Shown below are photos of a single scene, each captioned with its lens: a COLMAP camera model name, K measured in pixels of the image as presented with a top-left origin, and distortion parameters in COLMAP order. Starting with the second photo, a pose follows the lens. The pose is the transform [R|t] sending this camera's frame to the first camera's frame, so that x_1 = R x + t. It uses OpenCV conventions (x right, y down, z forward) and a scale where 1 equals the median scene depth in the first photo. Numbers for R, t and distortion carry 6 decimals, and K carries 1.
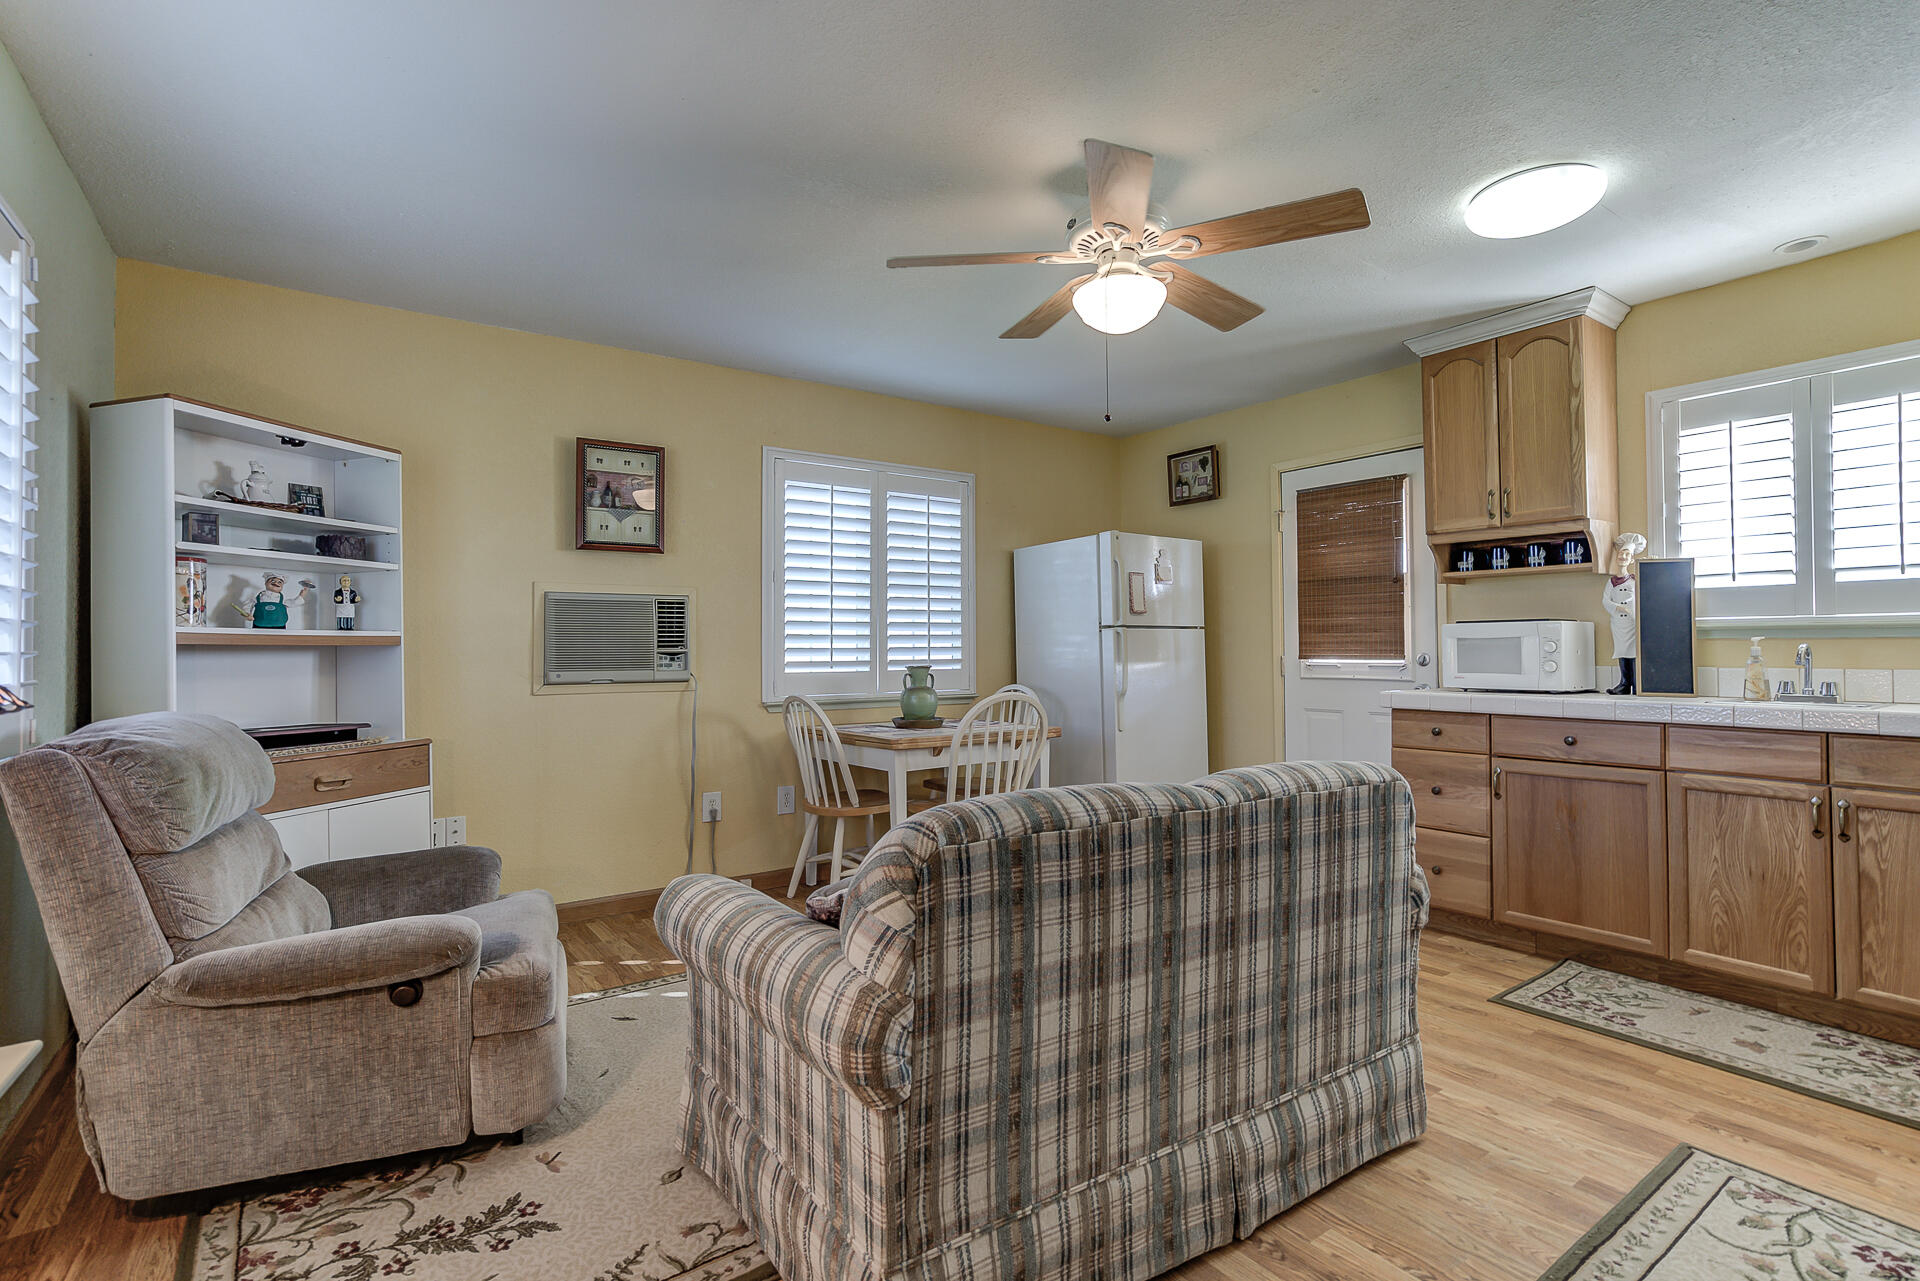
lens RADIAL K [[887.7, 0, 947.6], [0, 887.7, 641.2], [0, 0, 1]] dist [-0.020832, 0.007312]
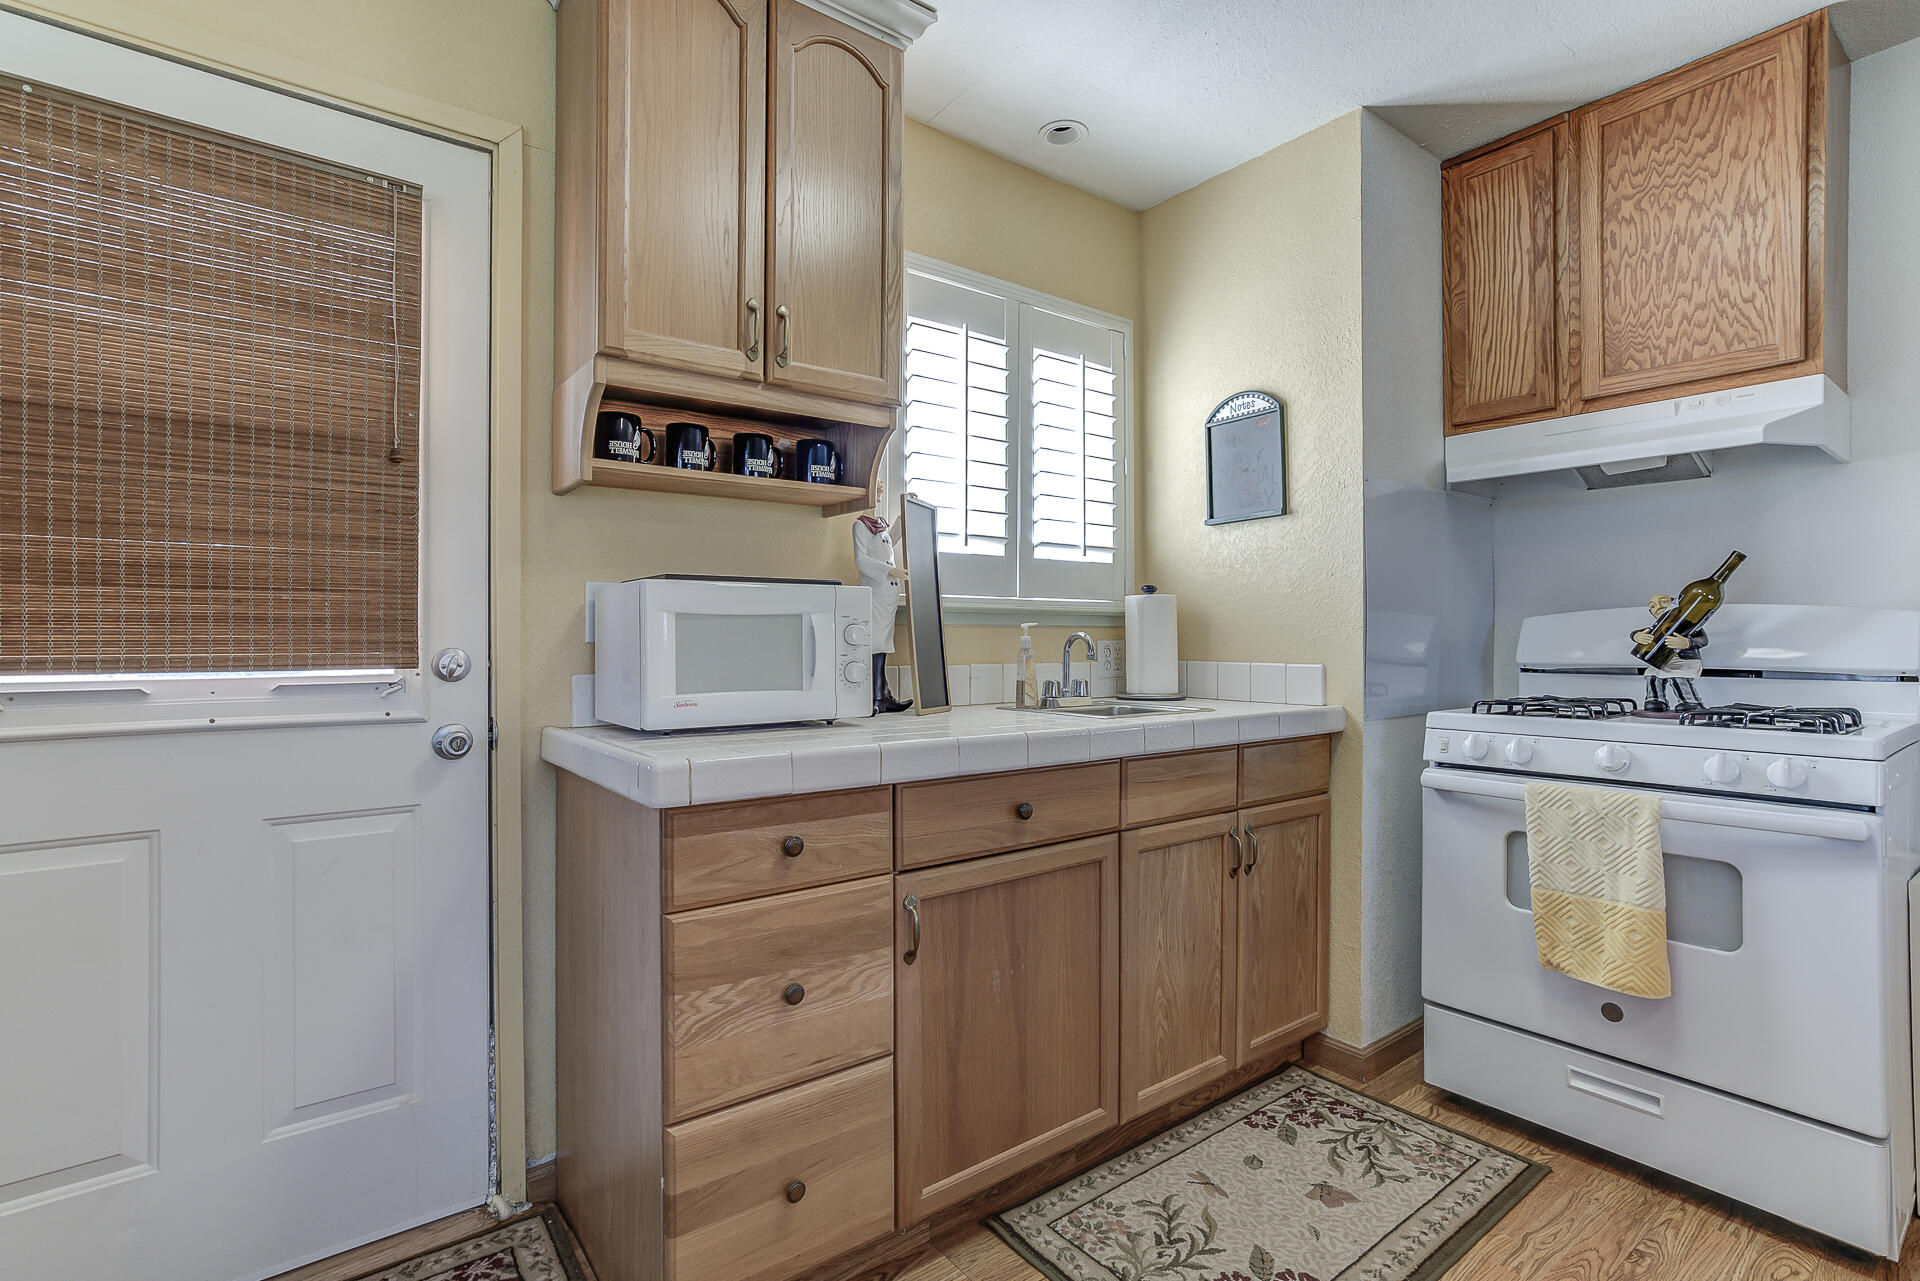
lens RADIAL K [[887.7, 0, 961.2], [0, 887.7, 638.9], [0, 0, 1]] dist [-0.020832, 0.007312]
pose [[-0.047457, 0.002595, 0.998870, 0.173150], [-0.008793, 0.999957, -0.003016, 0.010766], [-0.998835, -0.008926, -0.047432, 1.081991]]
